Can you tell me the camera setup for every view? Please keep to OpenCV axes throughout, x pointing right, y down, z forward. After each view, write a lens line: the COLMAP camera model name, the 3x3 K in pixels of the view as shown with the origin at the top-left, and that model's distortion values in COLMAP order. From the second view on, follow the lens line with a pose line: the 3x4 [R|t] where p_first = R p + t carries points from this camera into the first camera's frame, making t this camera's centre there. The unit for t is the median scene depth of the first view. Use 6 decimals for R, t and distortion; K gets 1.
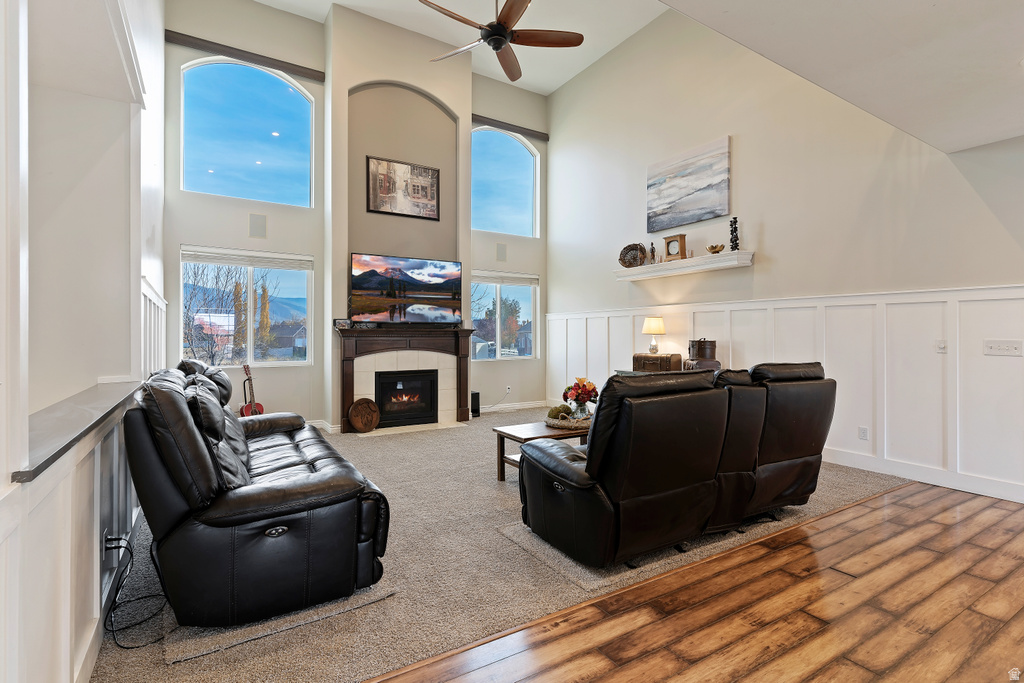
lens RADIAL K [[491.9, 0, 520.3], [0, 491.9, 326.9], [0, 0, 1]] dist [0.007301, -0.001883]
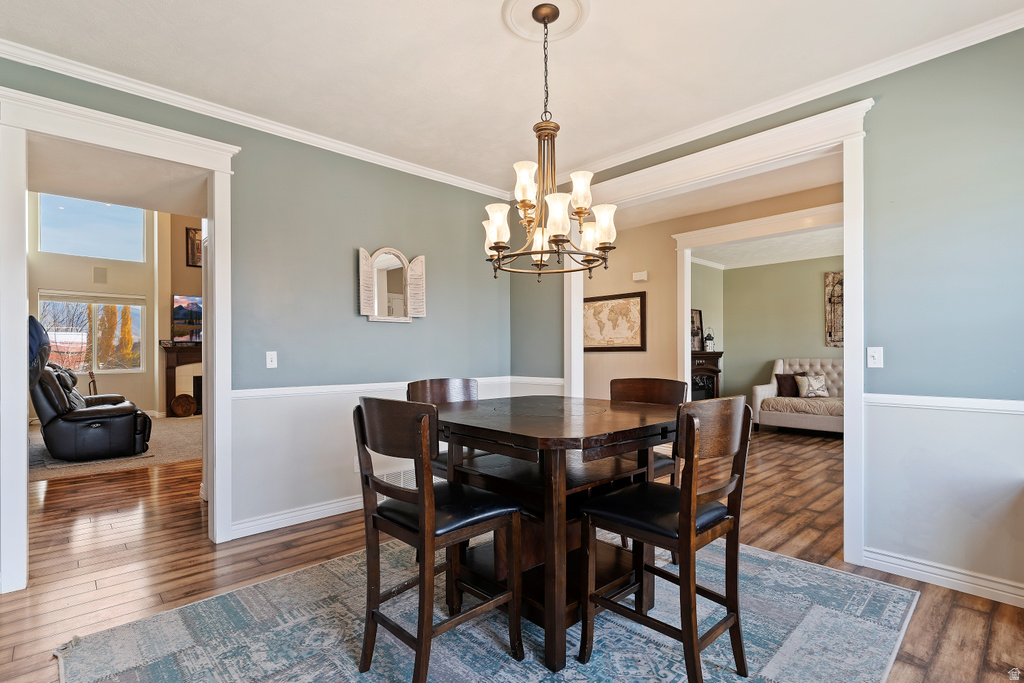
lens RADIAL K [[491.9, 0, 514.4], [0, 491.9, 347.0], [0, 0, 1]] dist [0.007301, -0.001883]
pose [[0.983059, -0.001140, 0.183285, 0.373748], [-0.000135, 0.999976, 0.006944, -0.005334], [-0.183289, -0.006851, 0.983035, -0.611425]]
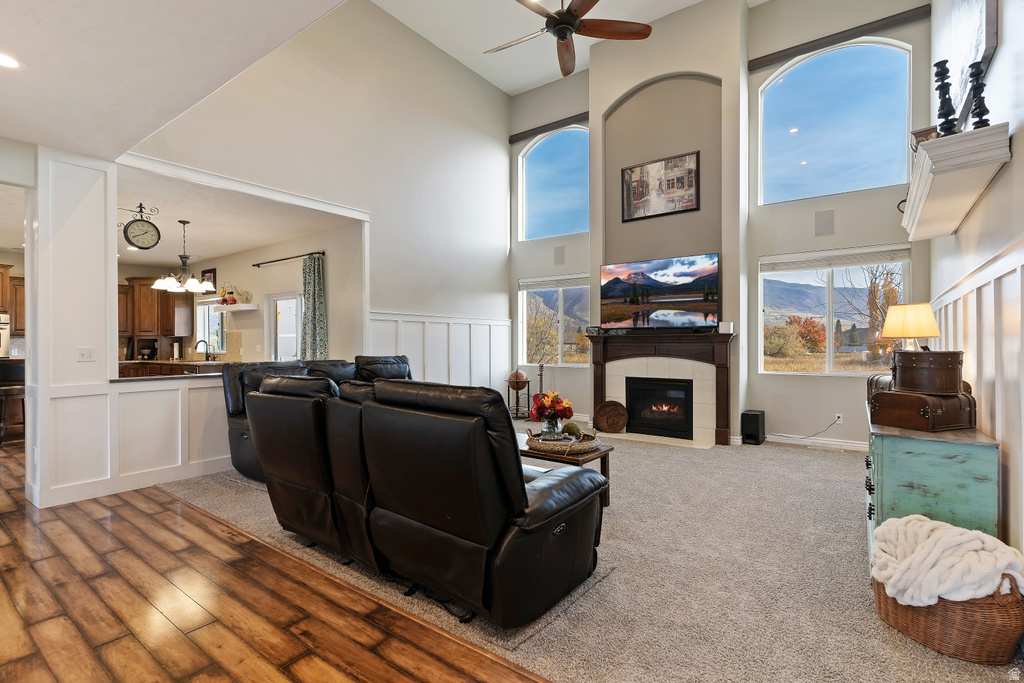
lens RADIAL K [[491.9, 0, 510.0], [0, 491.9, 337.7], [0, 0, 1]] dist [0.007301, -0.001883]
pose [[0.350490, -0.008258, -0.936530, 0.579844], [0.018732, 0.999823, -0.001806, 0.006225], [0.936379, -0.016910, 0.350582, 0.412605]]
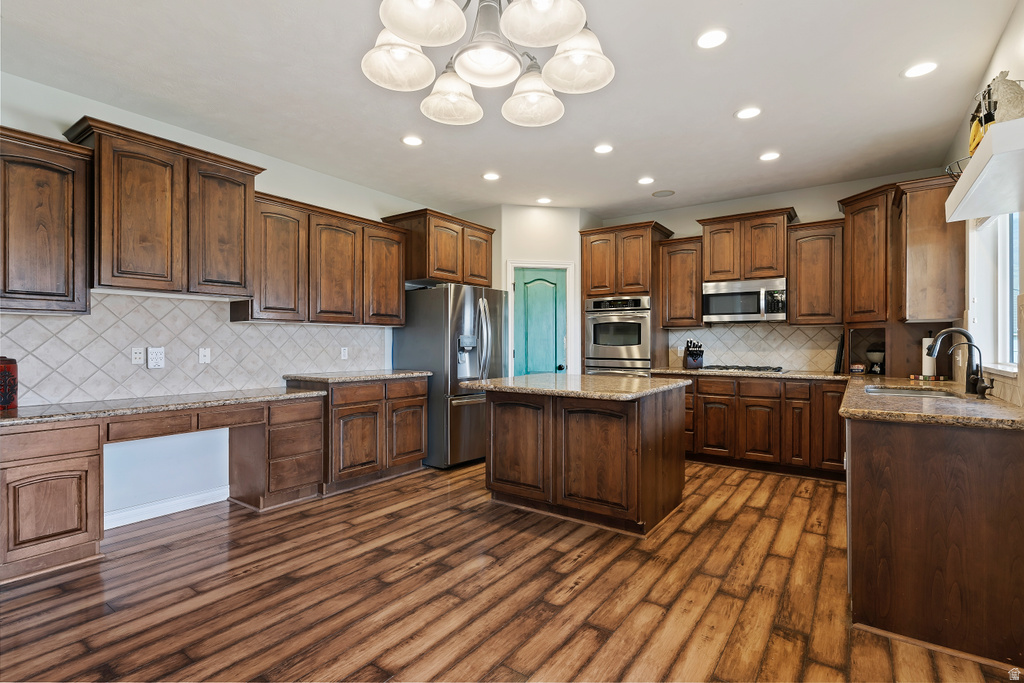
lens RADIAL K [[491.9, 0, 512.0], [0, 491.9, 343.2], [0, 0, 1]] dist [0.007301, -0.001883]
pose [[-0.925138, 0.001093, -0.379629, -0.457729], [0.007174, 0.999868, -0.014604, 0.012027], [0.379563, -0.016235, -0.925023, 0.351672]]
